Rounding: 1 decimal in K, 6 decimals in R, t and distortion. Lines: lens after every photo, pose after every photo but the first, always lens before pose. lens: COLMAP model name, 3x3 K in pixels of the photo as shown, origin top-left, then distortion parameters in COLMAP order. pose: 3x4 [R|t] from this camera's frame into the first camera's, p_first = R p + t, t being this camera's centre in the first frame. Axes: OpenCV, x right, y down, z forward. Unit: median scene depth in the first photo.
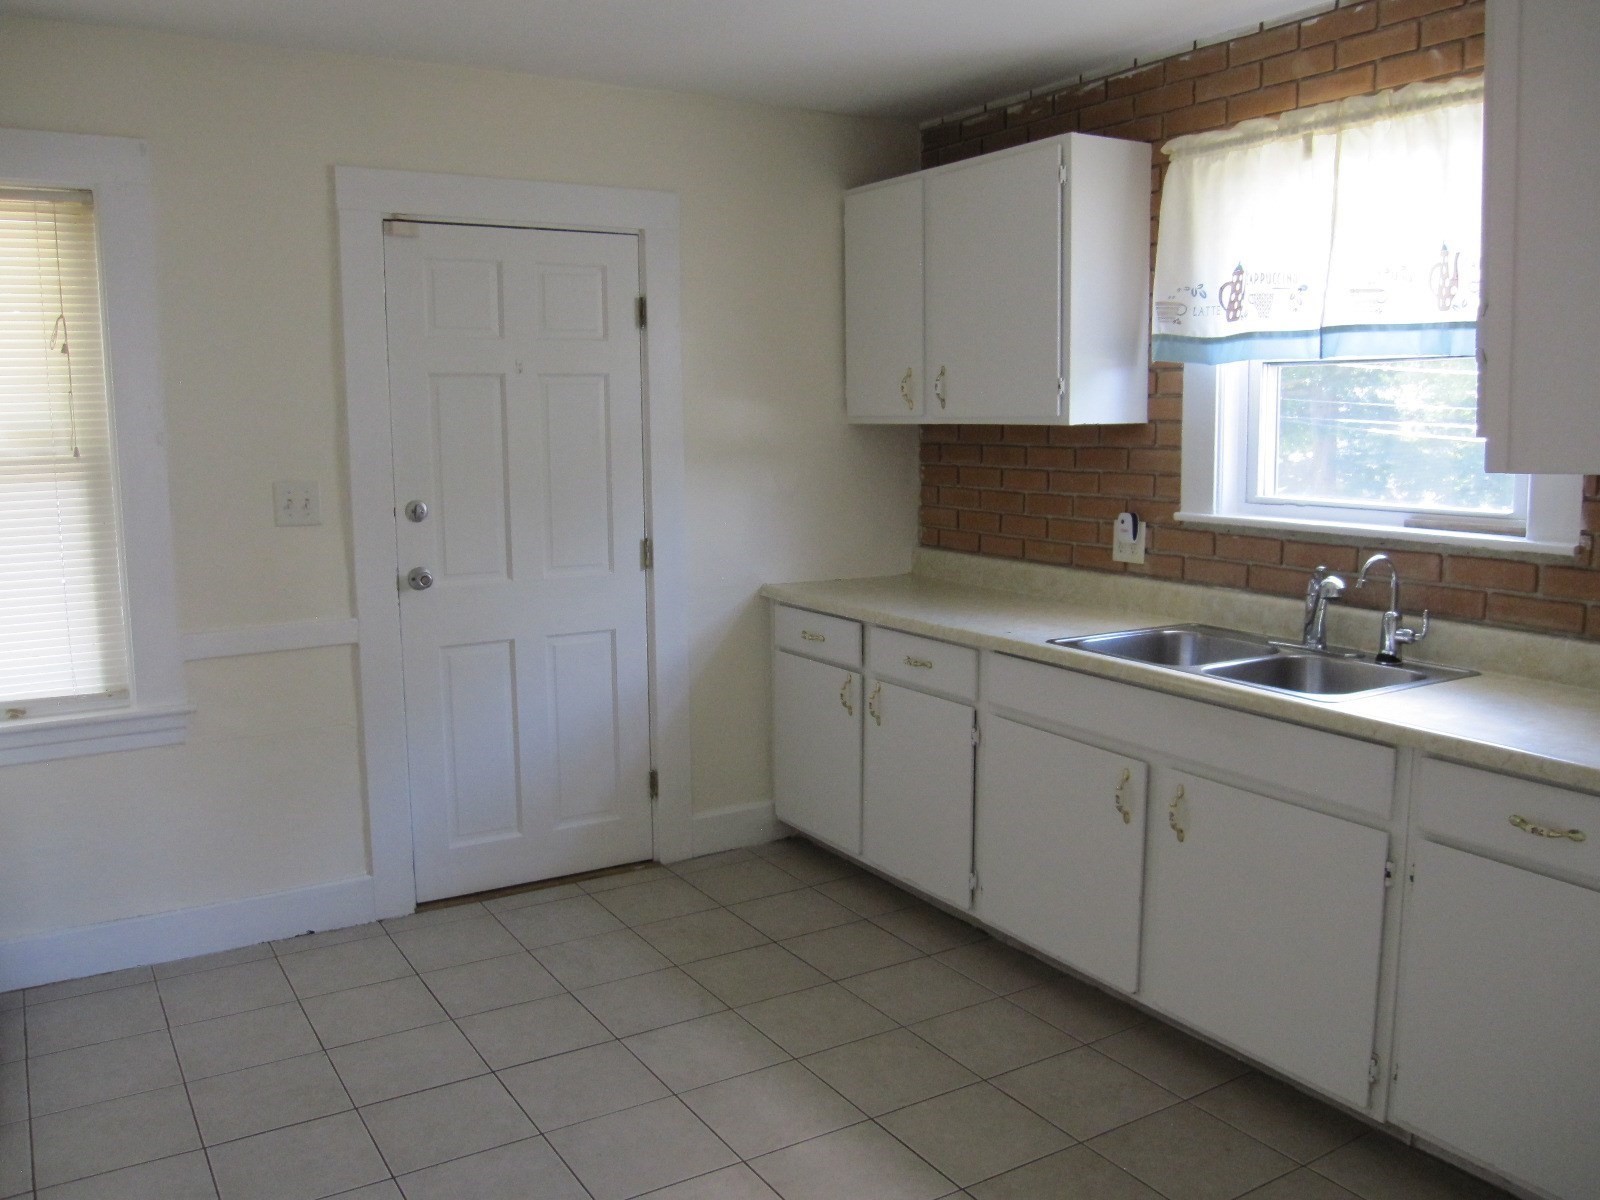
lens RADIAL K [[1339.5, 0, 800.0], [0, 1339.5, 600.0], [0, 0, 1]] dist [-0.081405, 0.070903]
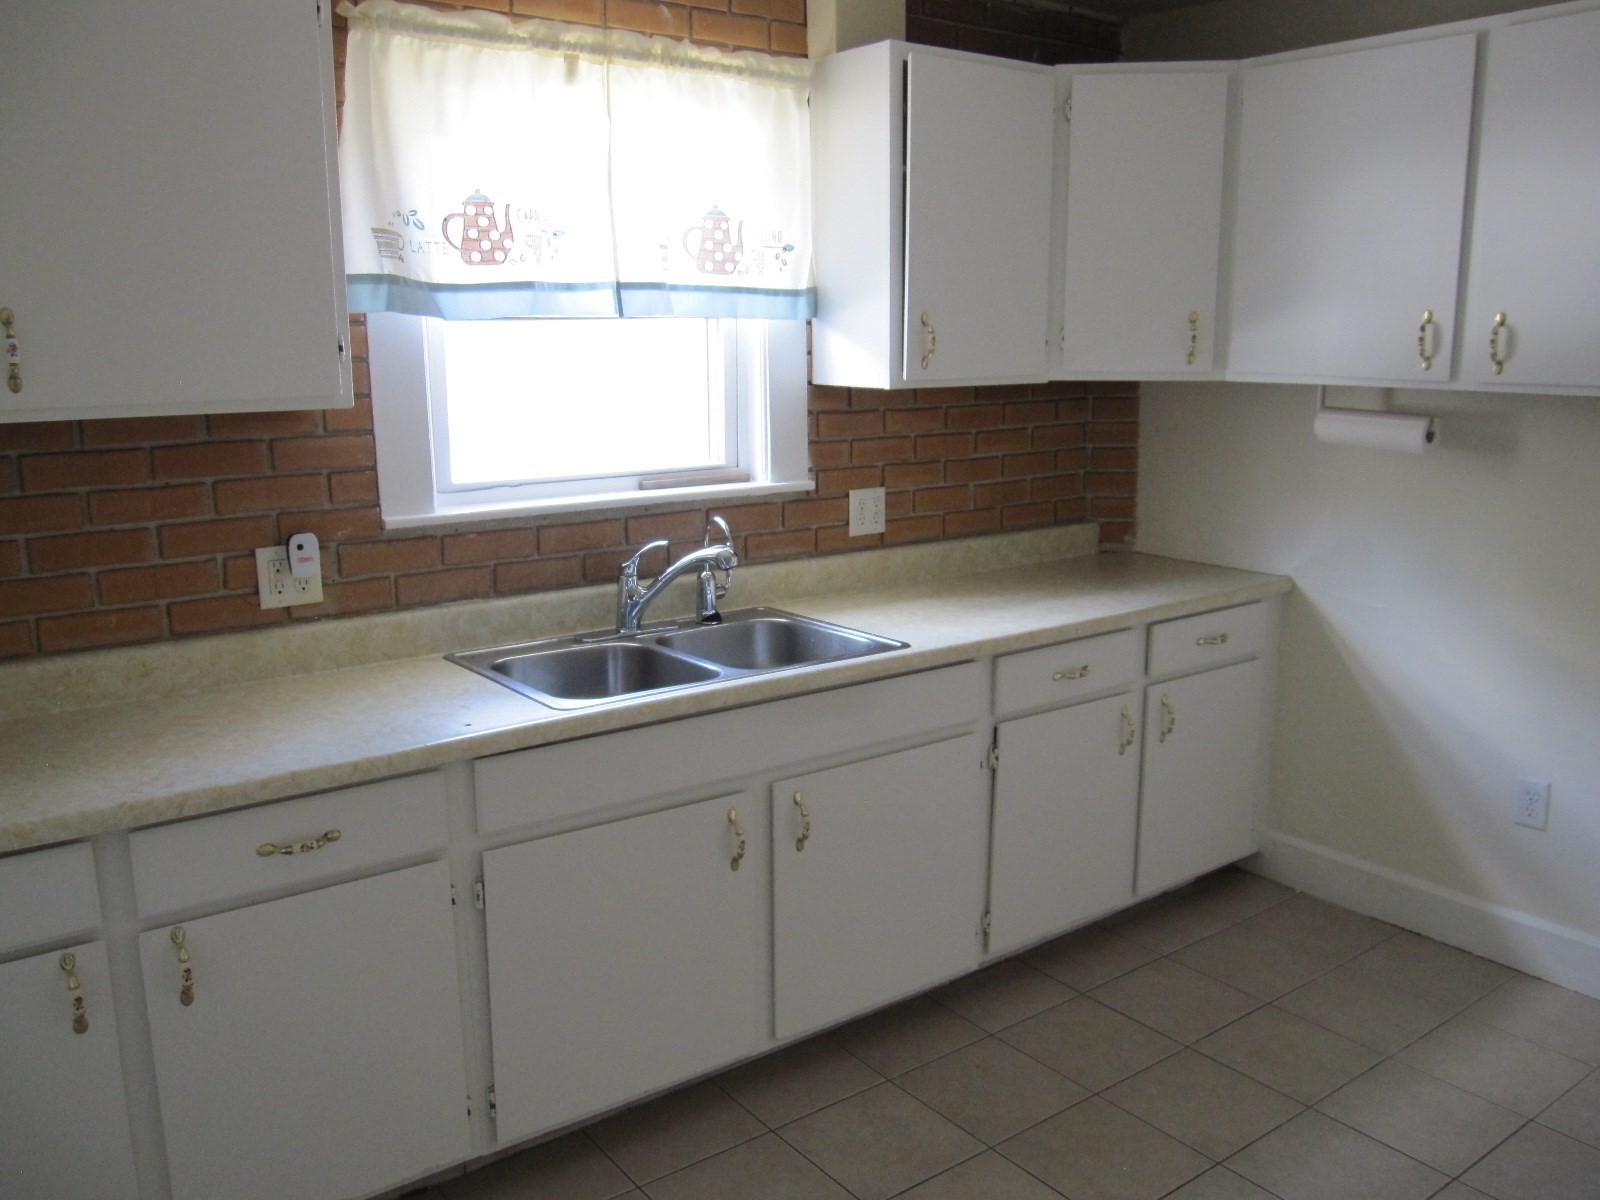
lens RADIAL K [[1339.5, 0, 800.0], [0, 1339.5, 600.0], [0, 0, 1]] dist [-0.081405, 0.070903]
pose [[-0.096290, -0.188455, 0.977350, -0.545985], [0.143909, 0.968960, 0.201015, -0.160381], [-0.984895, 0.160005, -0.066180, 0.969492]]
